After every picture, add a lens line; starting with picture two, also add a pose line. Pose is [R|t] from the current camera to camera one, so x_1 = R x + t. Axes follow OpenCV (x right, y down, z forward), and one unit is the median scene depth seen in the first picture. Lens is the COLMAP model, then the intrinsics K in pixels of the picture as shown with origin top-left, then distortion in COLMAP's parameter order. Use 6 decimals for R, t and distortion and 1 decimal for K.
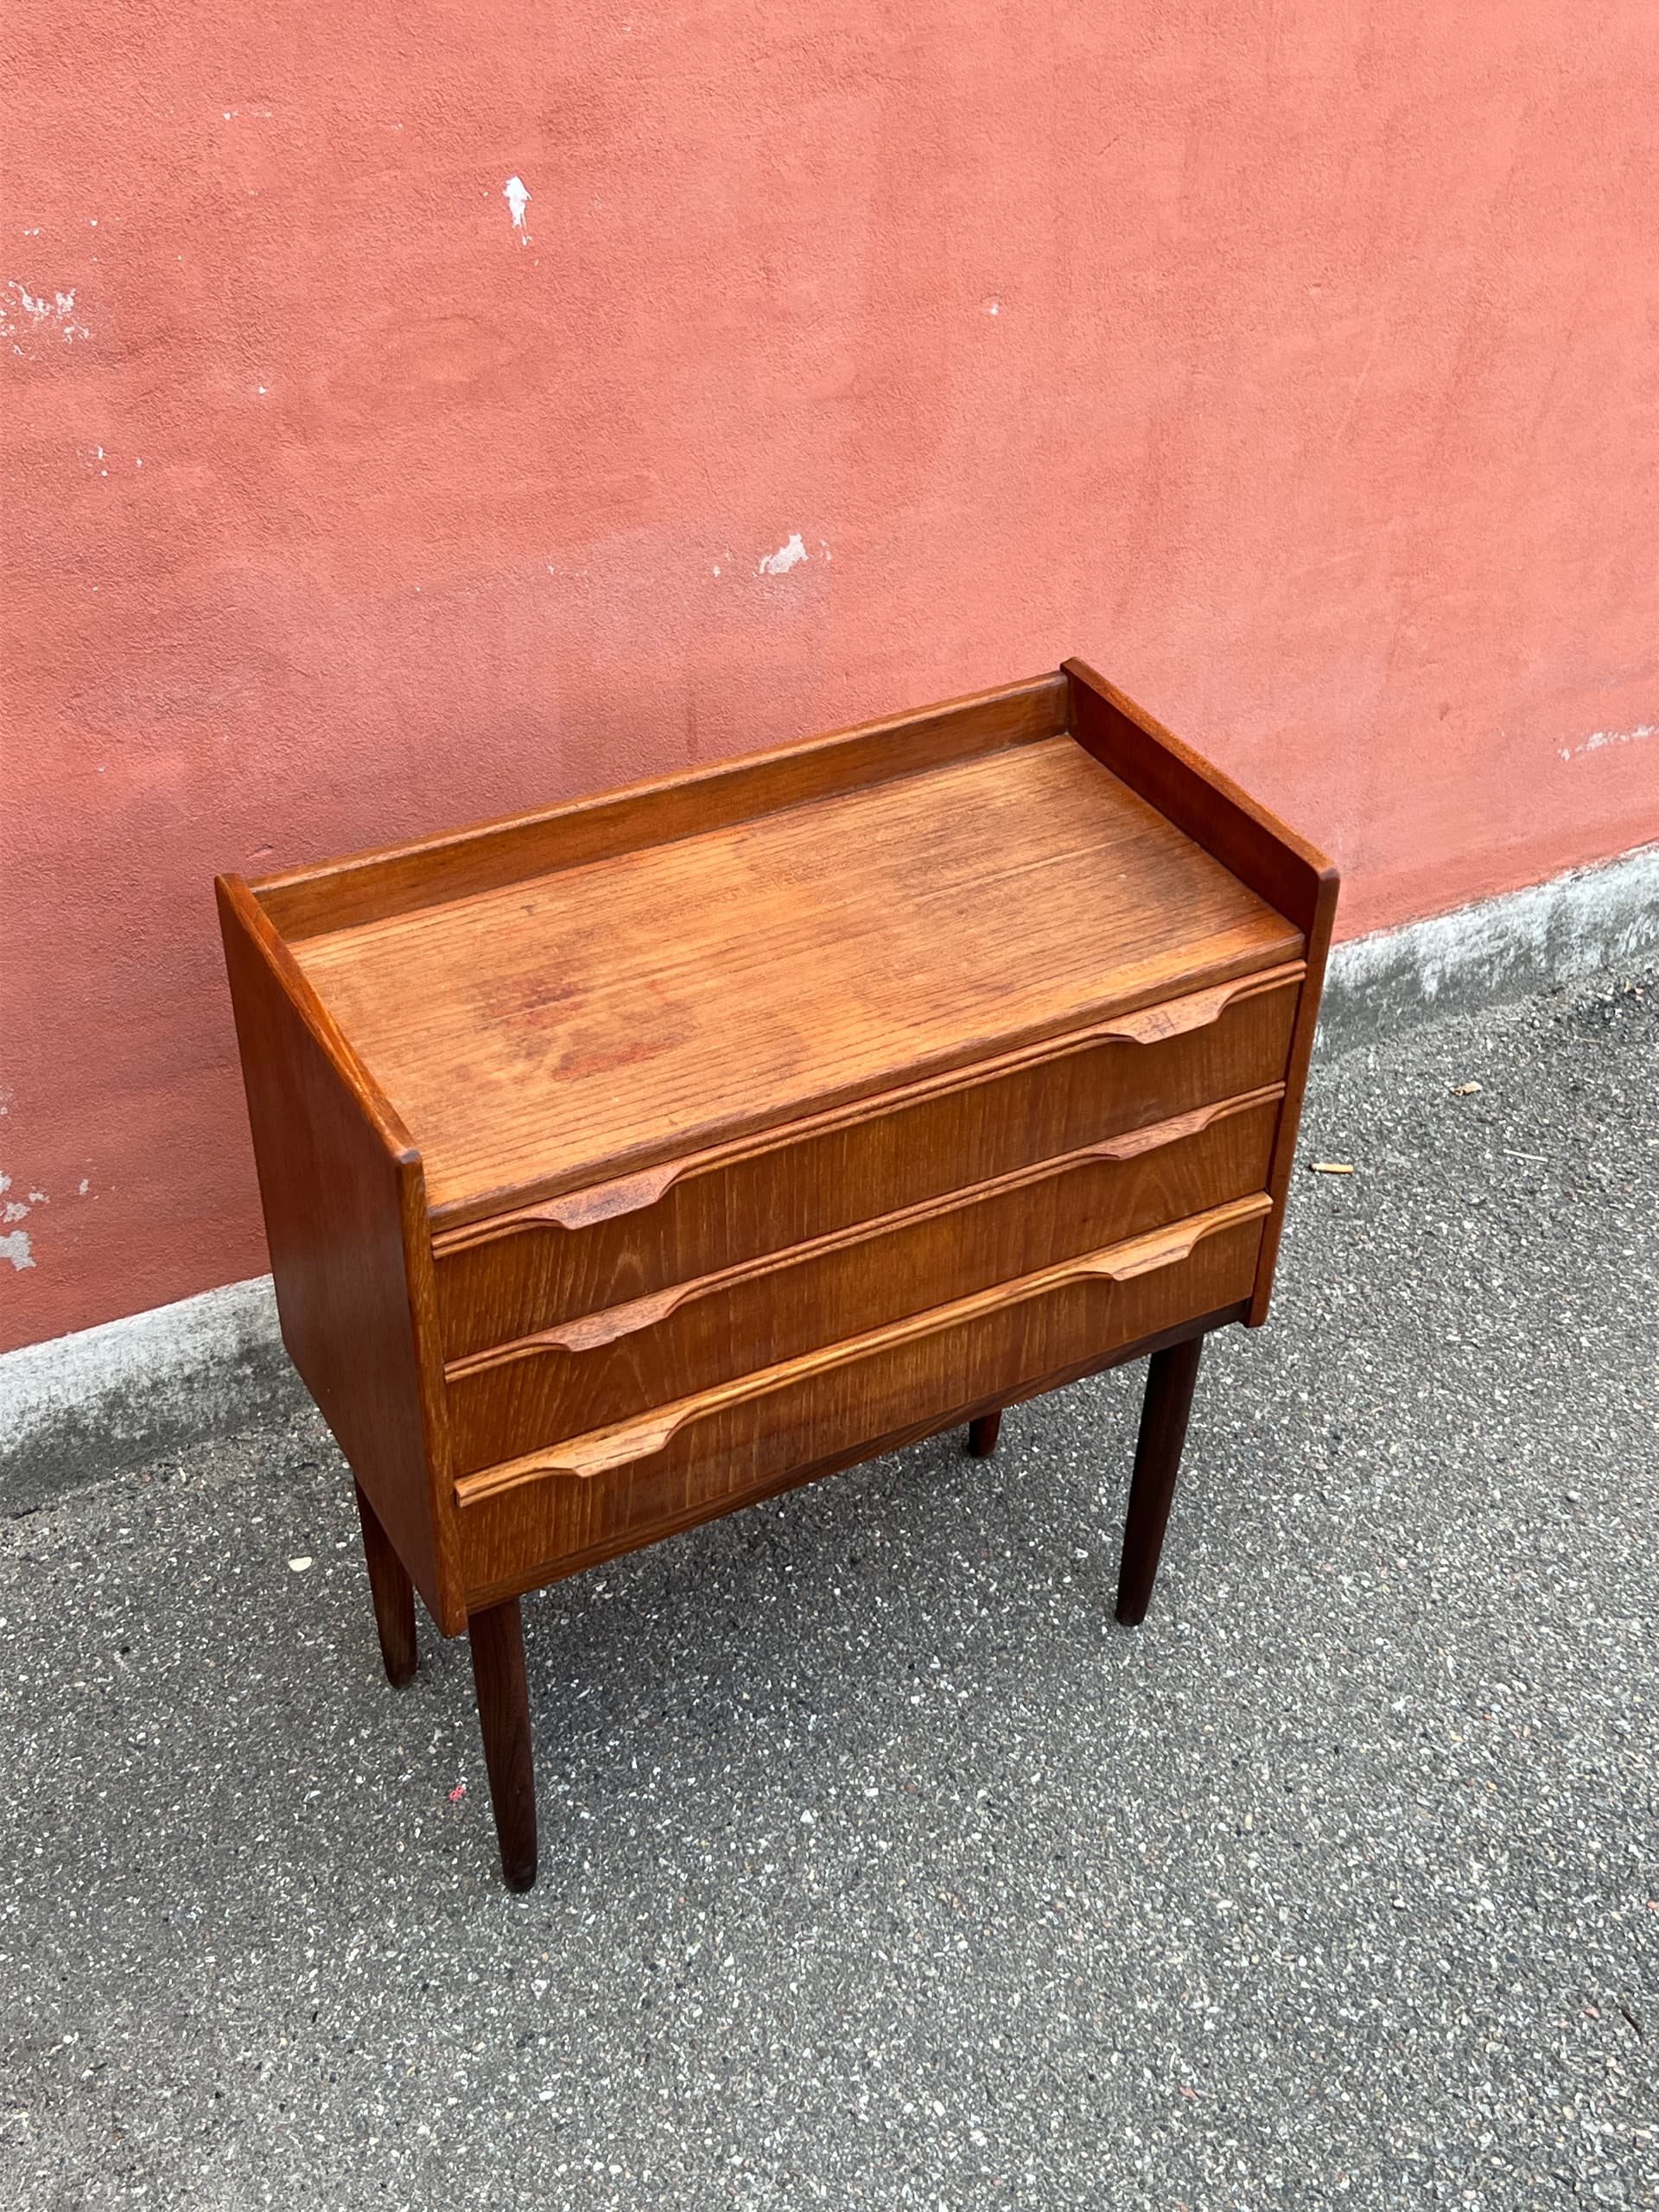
lens RADIAL K [[2598.7, 0, 811.3], [0, 2598.7, 1096.6], [0, 0, 1]] dist [0.147958, -0.415093]
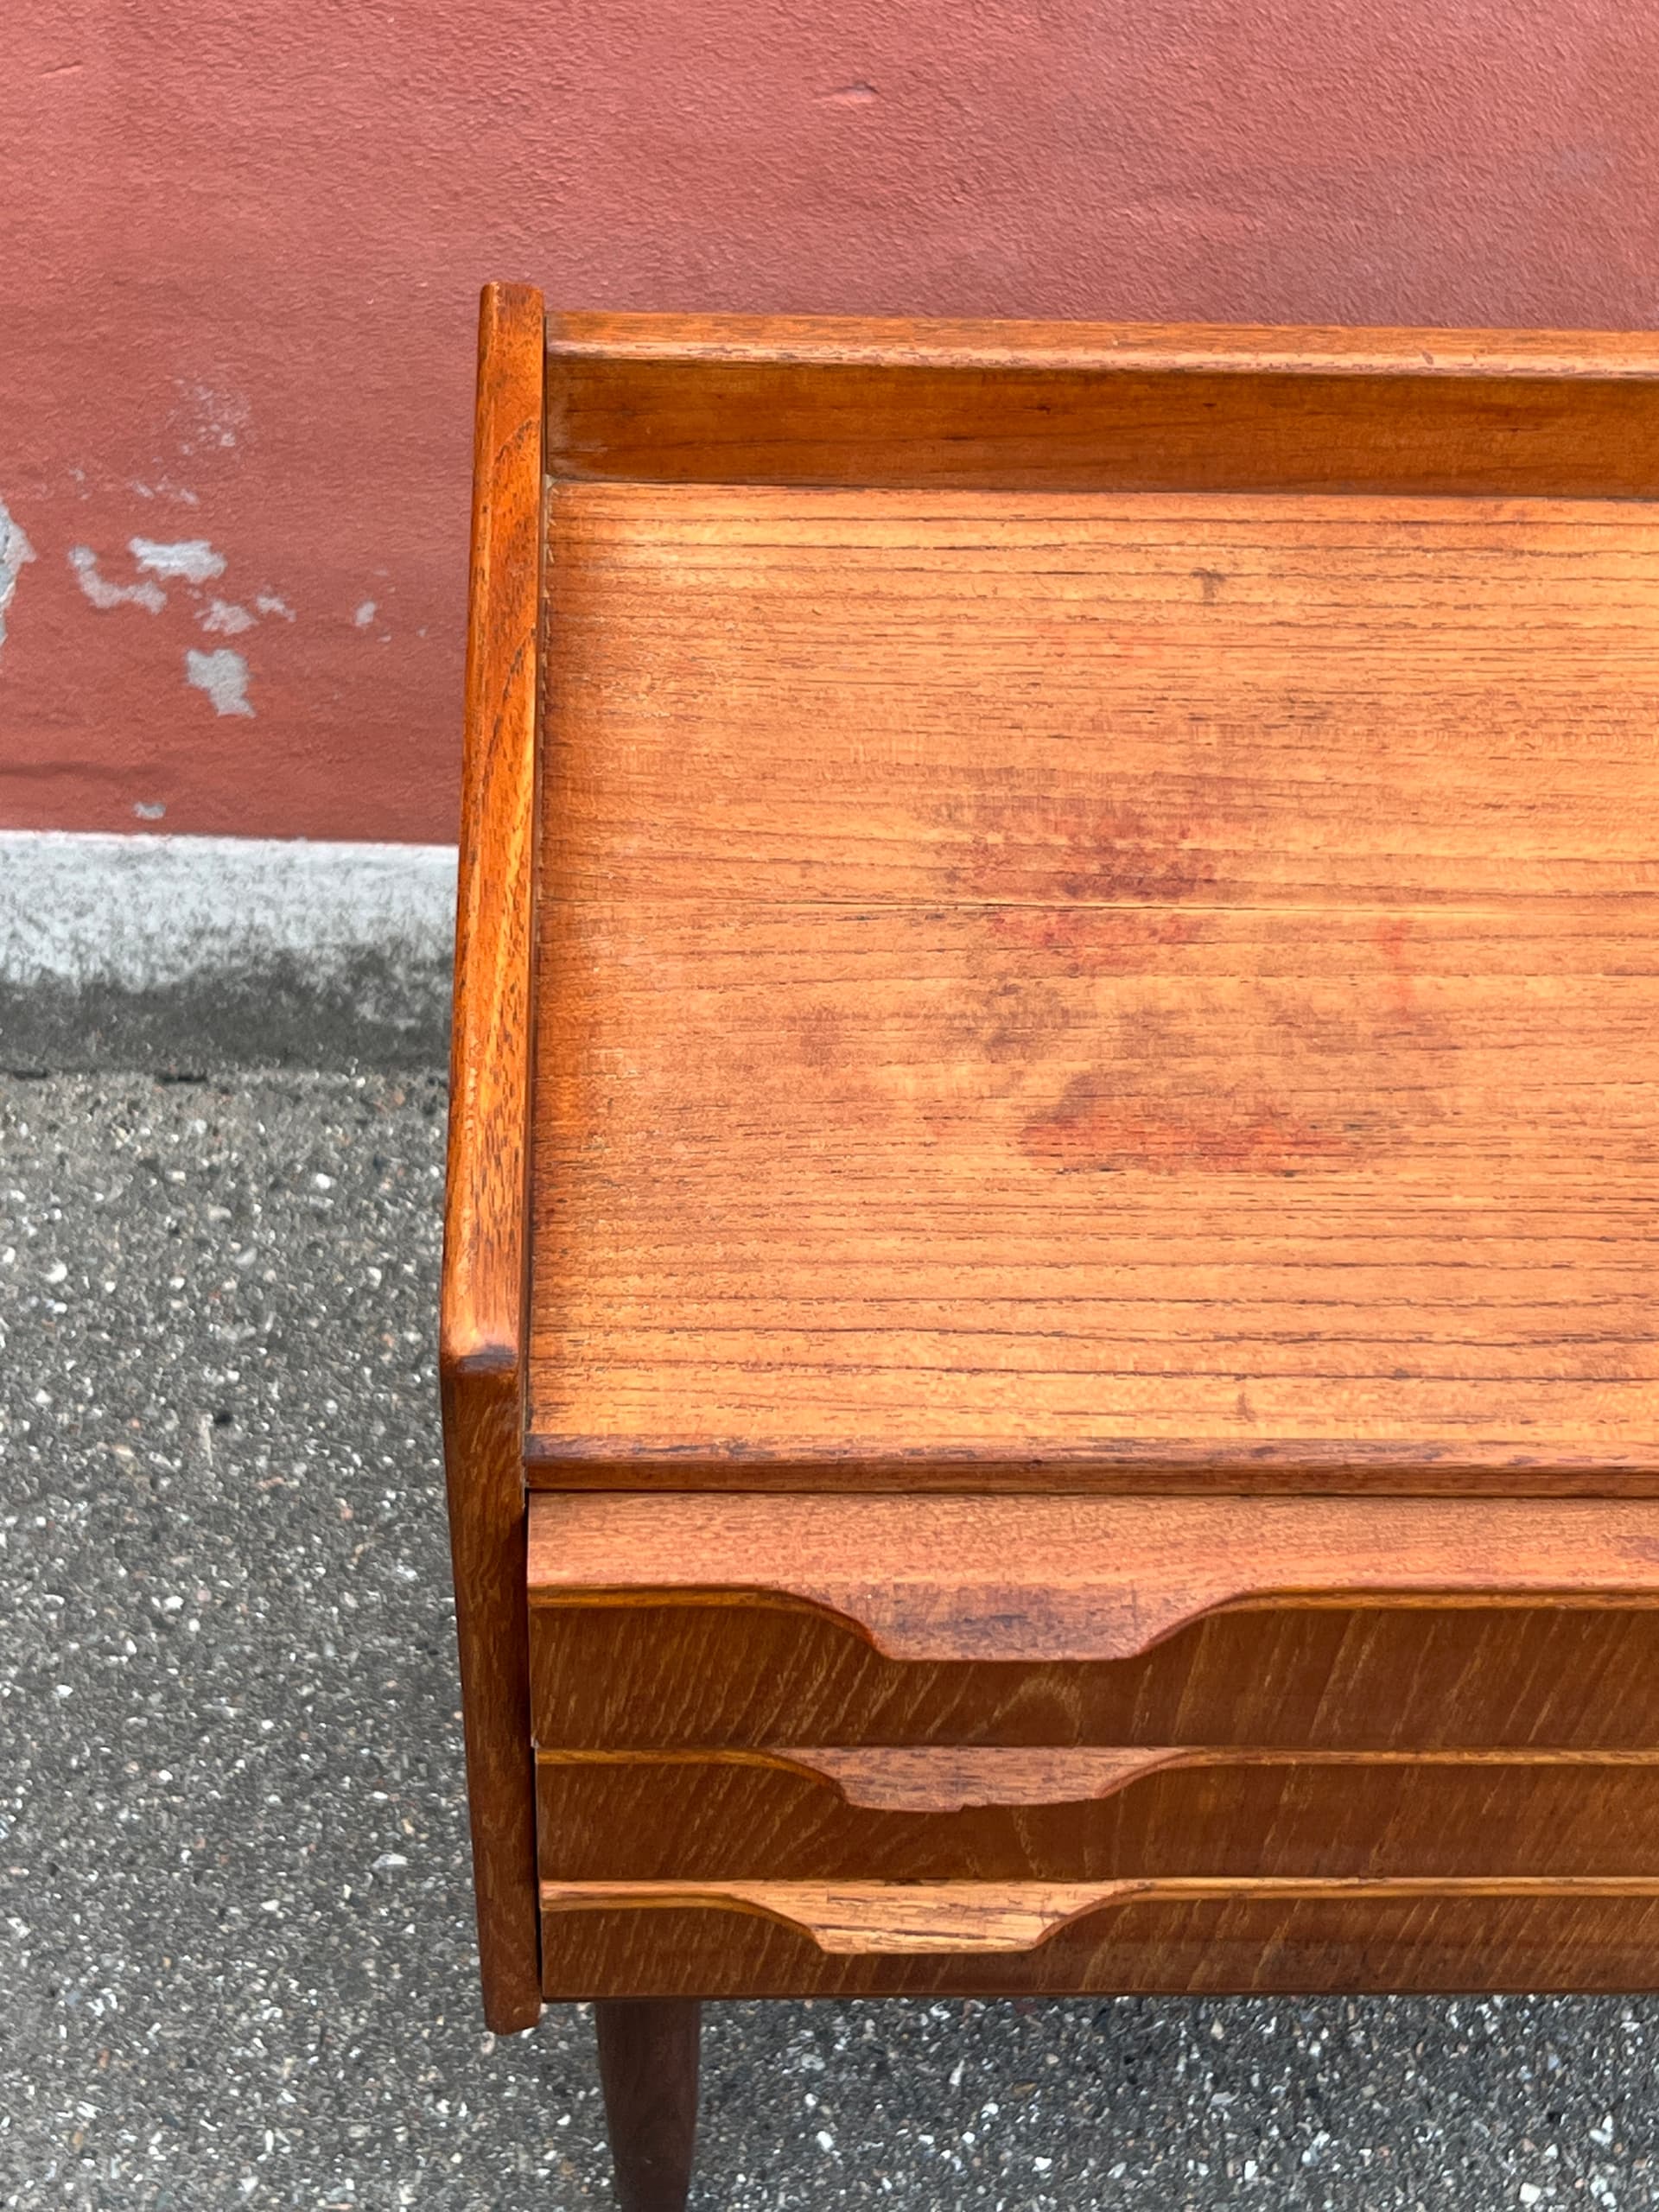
lens RADIAL K [[3500.1, 0, 834.7], [0, 3500.1, 1096.3], [0, 0, 1]] dist [0.235858, -0.958110]
pose [[0.891420, 0.393040, -0.225588, -0.007175], [-0.311545, 0.893001, 0.324790, -0.125884], [0.329106, -0.219244, 0.918489, 0.371088]]
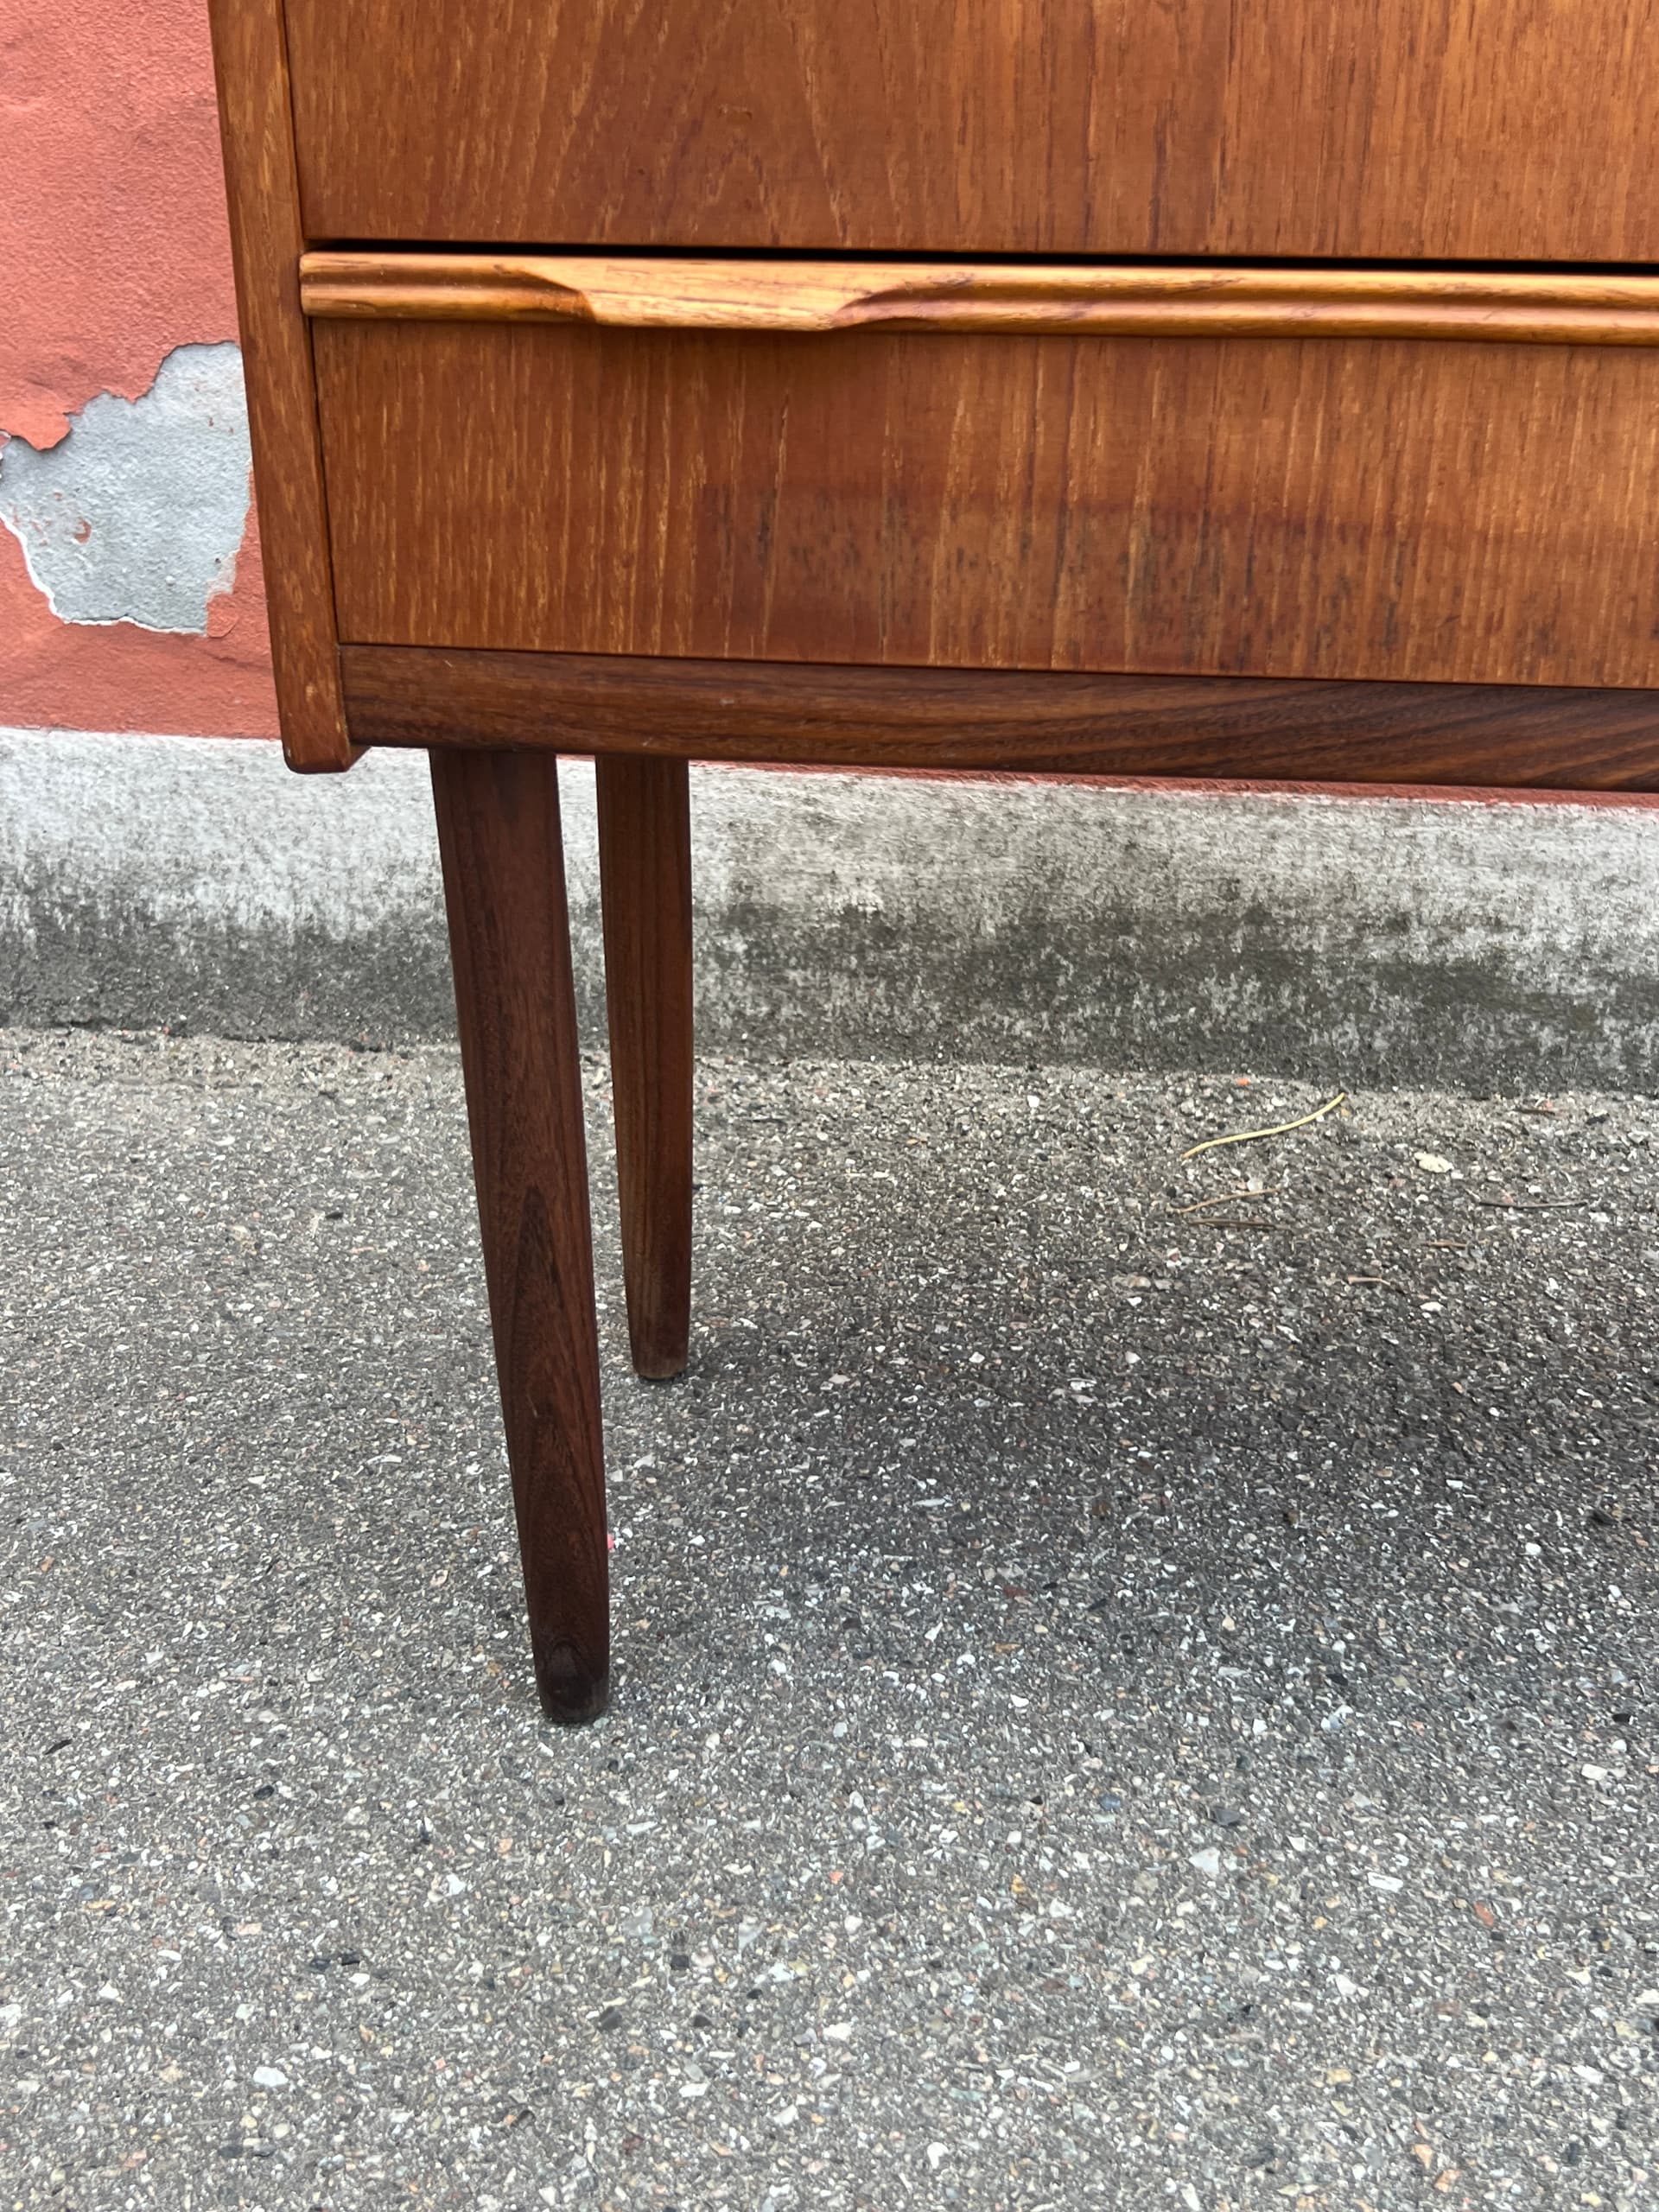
lens RADIAL K [[2423.0, 0, 836.3], [0, 2423.0, 1094.0], [0, 0, 1]] dist [0.139487, -0.400089]
pose [[0.825032, 0.231065, -0.515686, 0.112180], [-0.341642, 0.930867, -0.129489, 0.212725], [0.450115, 0.283013, 0.846936, 0.558569]]
